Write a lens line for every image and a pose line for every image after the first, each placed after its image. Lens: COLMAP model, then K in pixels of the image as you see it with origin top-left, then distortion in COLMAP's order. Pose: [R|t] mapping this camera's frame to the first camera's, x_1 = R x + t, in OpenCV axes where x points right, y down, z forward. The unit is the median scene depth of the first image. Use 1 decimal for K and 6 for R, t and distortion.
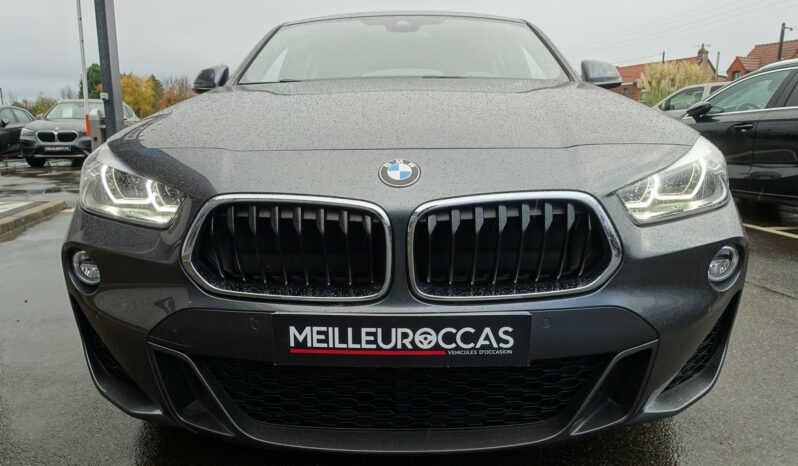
lens RADIAL K [[539.3, 0, 399.0], [0, 539.3, 233.0], [0, 0, 1]] dist [-0.005408, -0.000913]
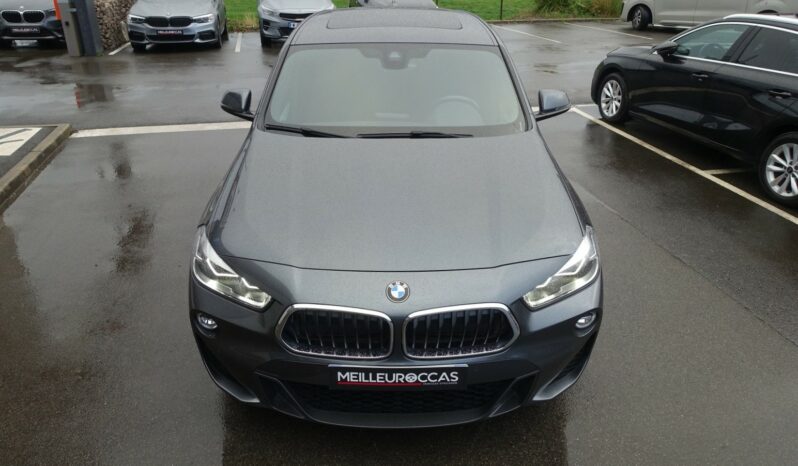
lens RADIAL K [[539.3, 0, 399.0], [0, 539.3, 233.0], [0, 0, 1]] dist [-0.005408, -0.000913]
pose [[0.999493, 0.002034, 0.031767, -0.052851], [-0.009261, 0.973372, 0.229043, -0.715782], [-0.030455, -0.229222, 0.972898, -0.695821]]
